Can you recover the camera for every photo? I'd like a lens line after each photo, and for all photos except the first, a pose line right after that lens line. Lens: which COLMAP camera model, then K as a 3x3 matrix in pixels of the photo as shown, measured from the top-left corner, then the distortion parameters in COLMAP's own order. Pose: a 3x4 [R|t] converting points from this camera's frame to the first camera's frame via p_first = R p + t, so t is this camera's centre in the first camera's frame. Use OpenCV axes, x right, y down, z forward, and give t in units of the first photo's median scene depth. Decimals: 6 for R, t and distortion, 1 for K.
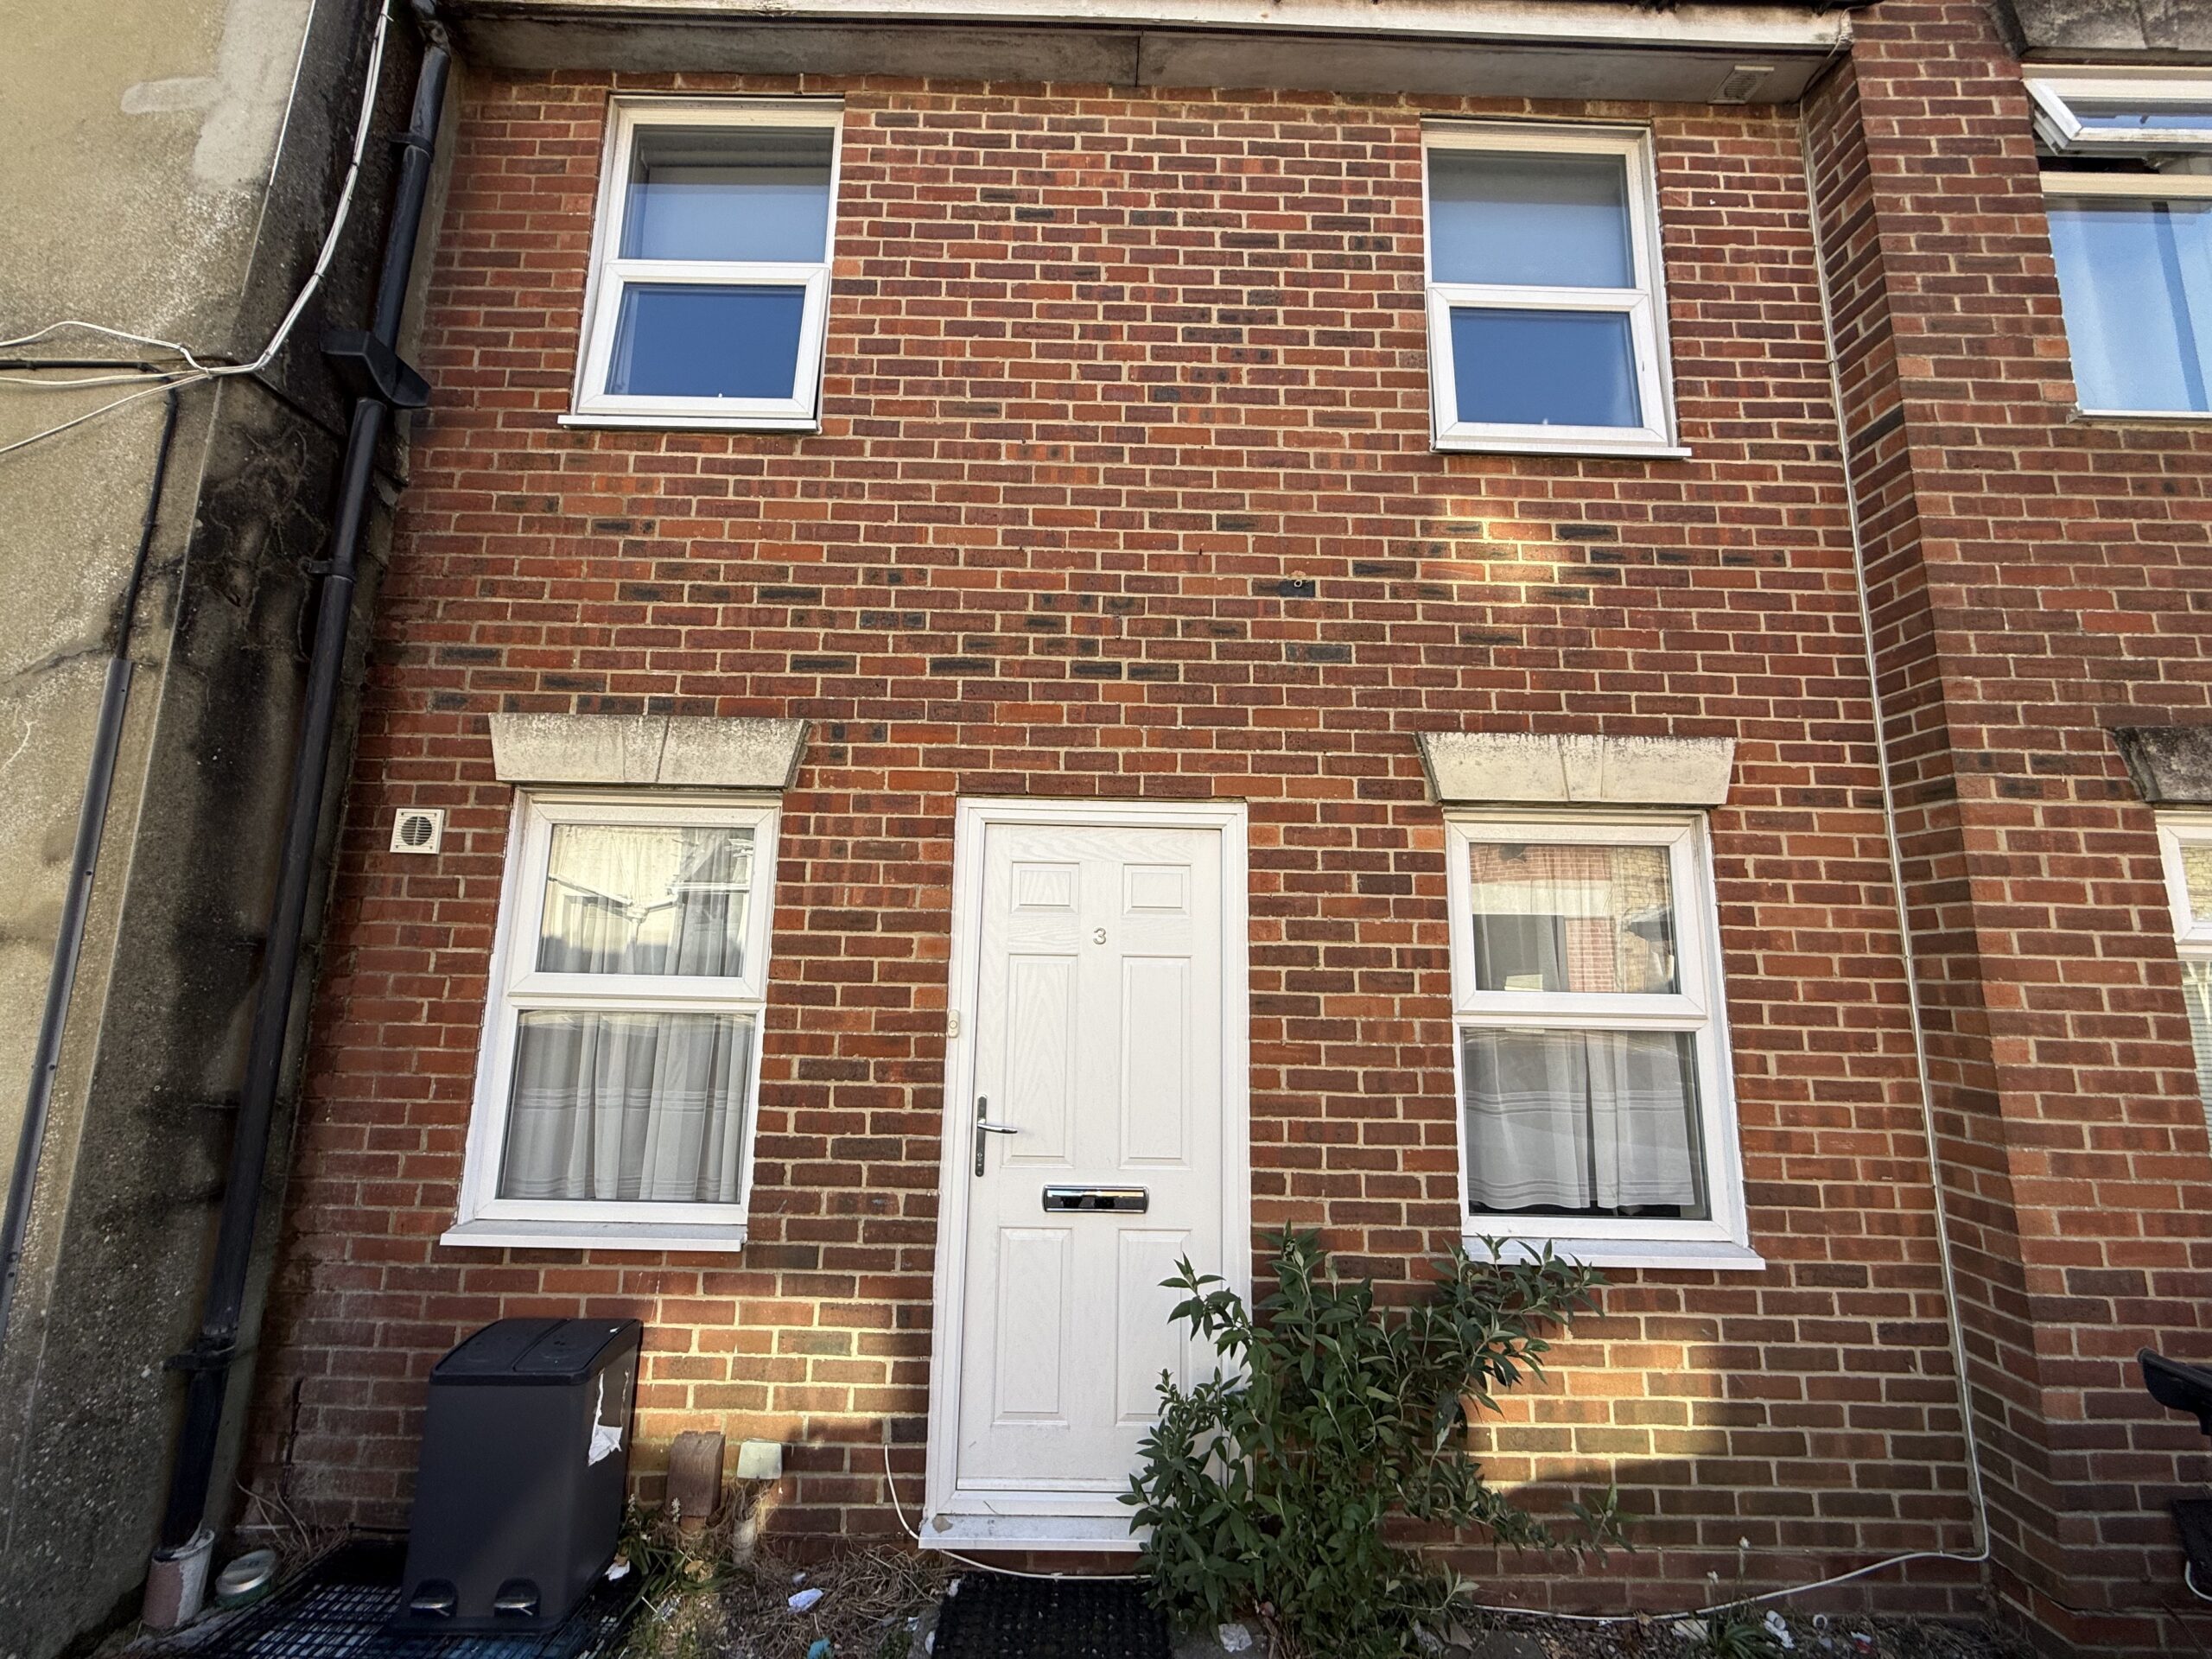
lens RADIAL K [[886.3, 0, 1097.2], [0, 886.3, 828.5], [0, 0, 1]] dist [-0.027939, 0.014761]
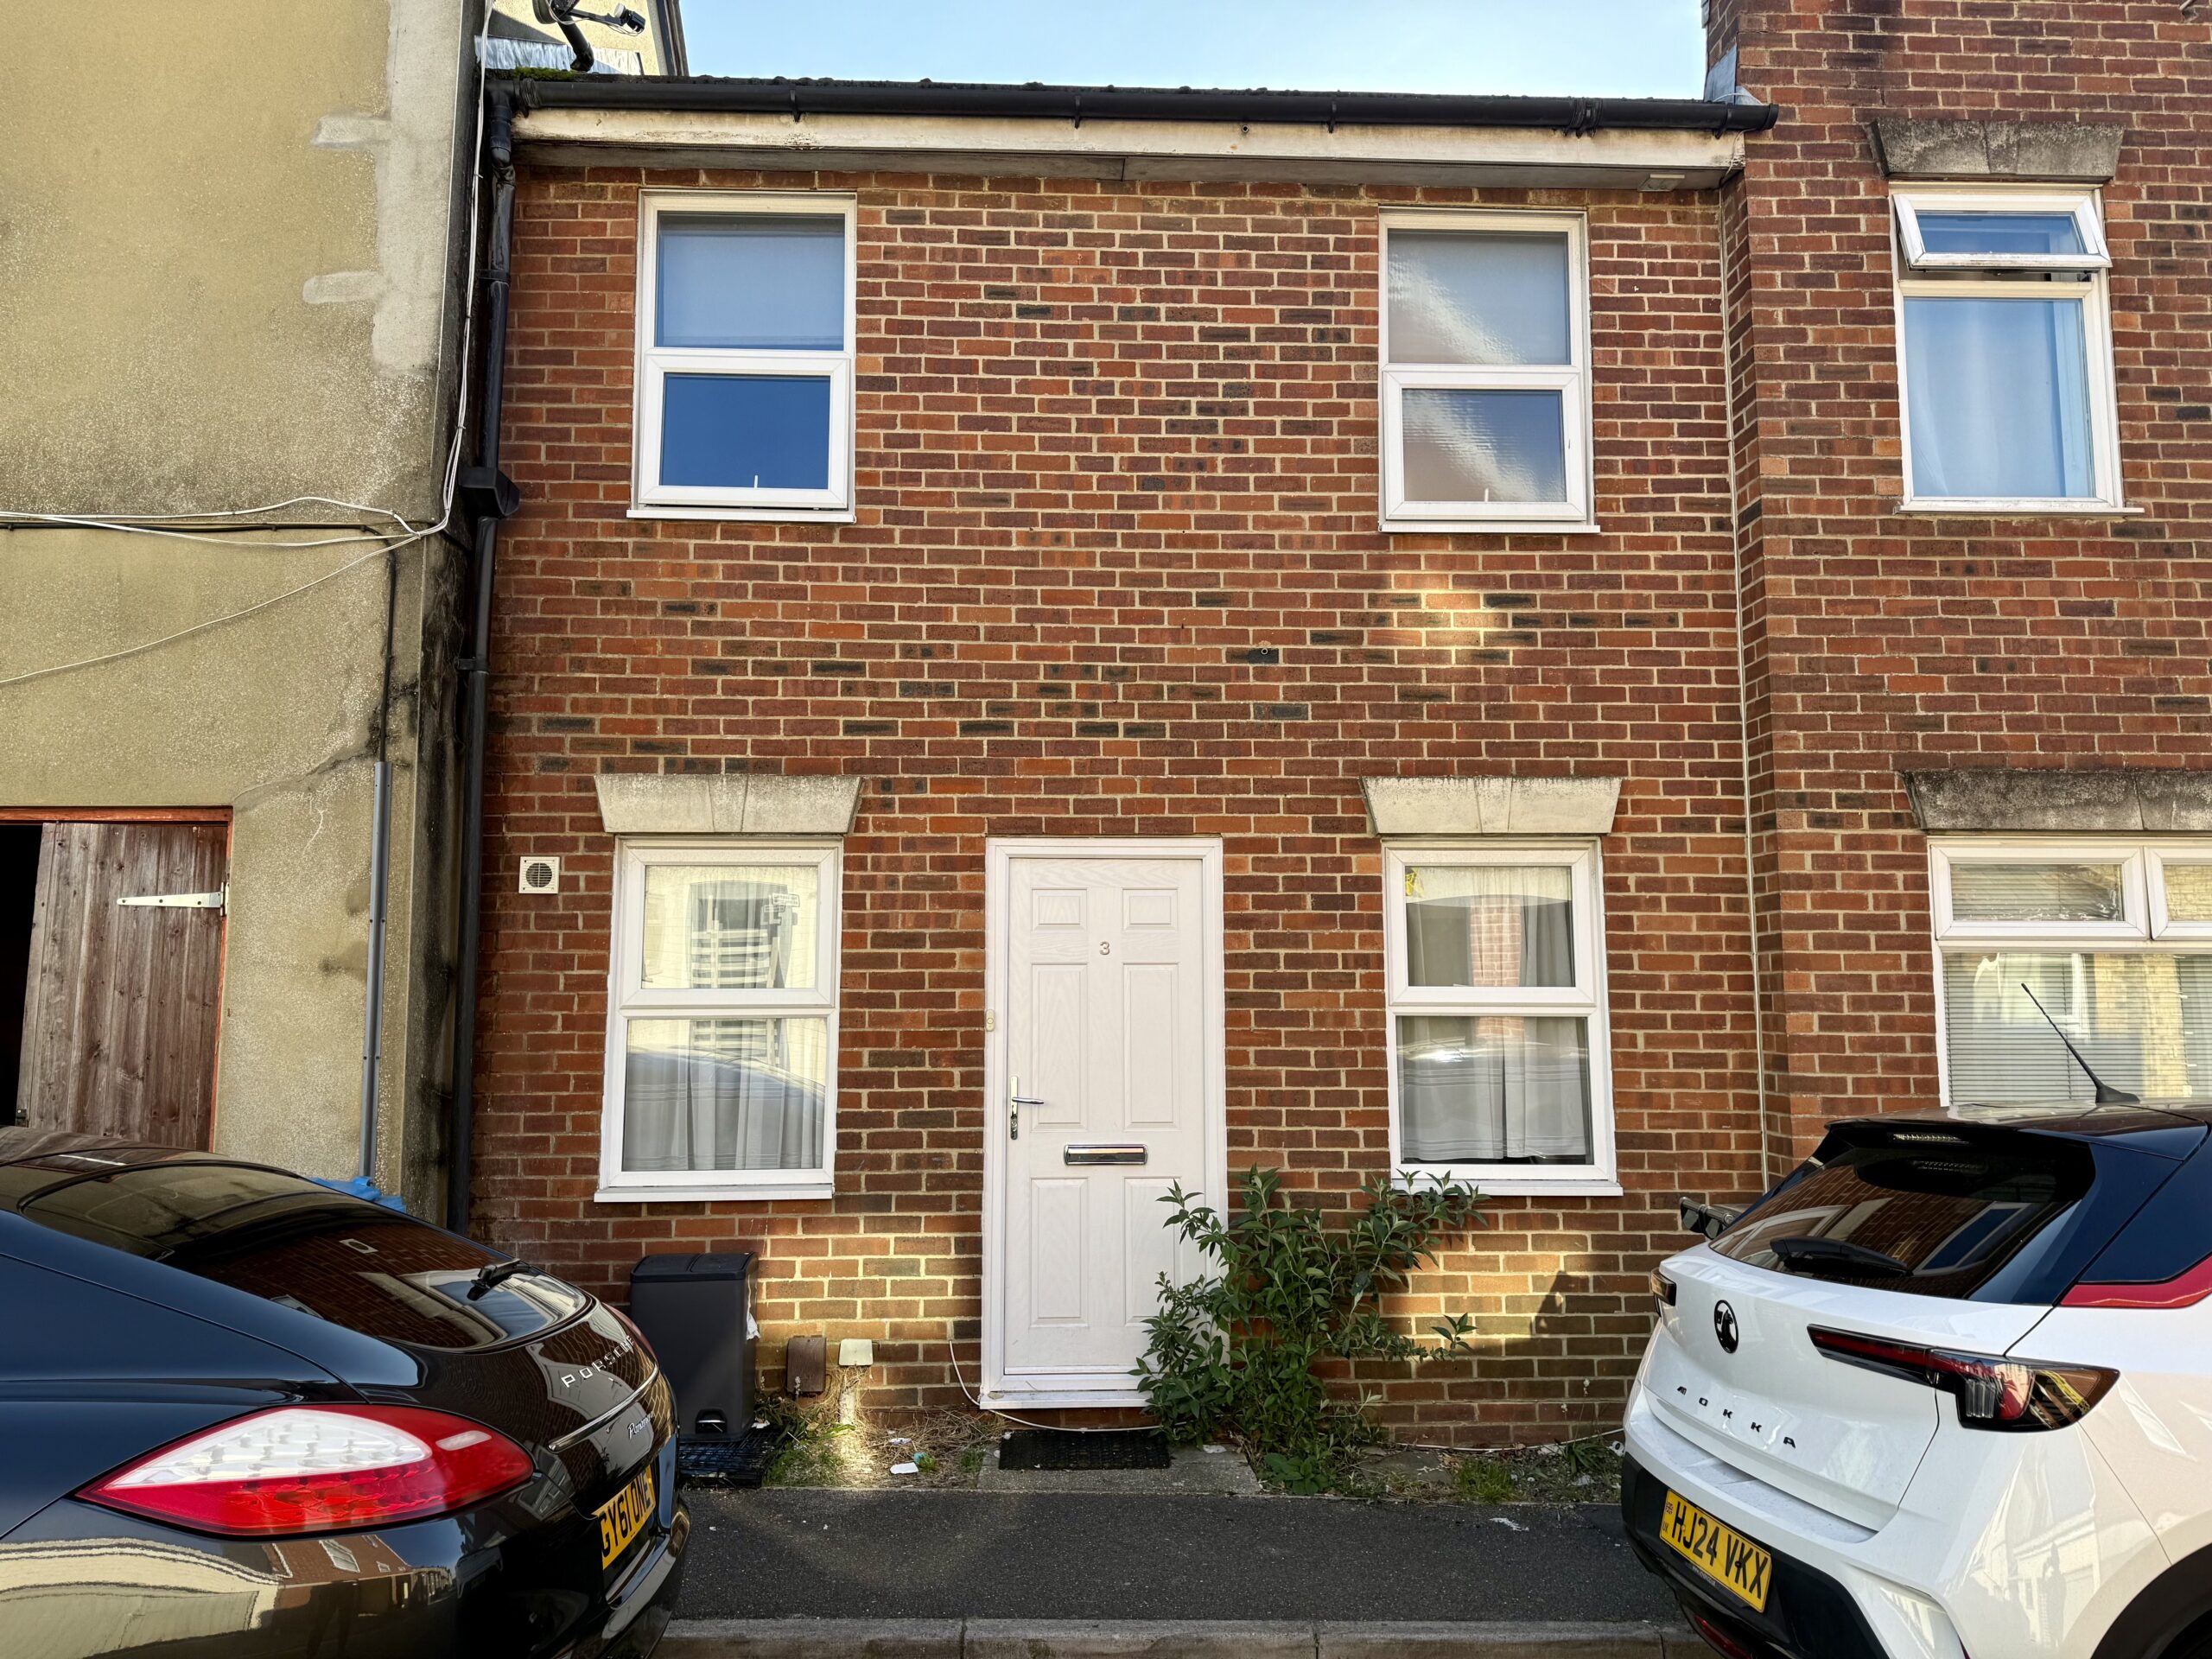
lens RADIAL K [[1530.7, 0, 1106.0], [0, 1530.7, 829.5], [0, 0, 1]] dist [0.051132, -0.001417]
pose [[0.999149, -0.017722, 0.037243, -0.070916], [0.016006, 0.998819, 0.045881, -0.140482], [-0.038012, -0.045245, 0.998252, -1.114292]]
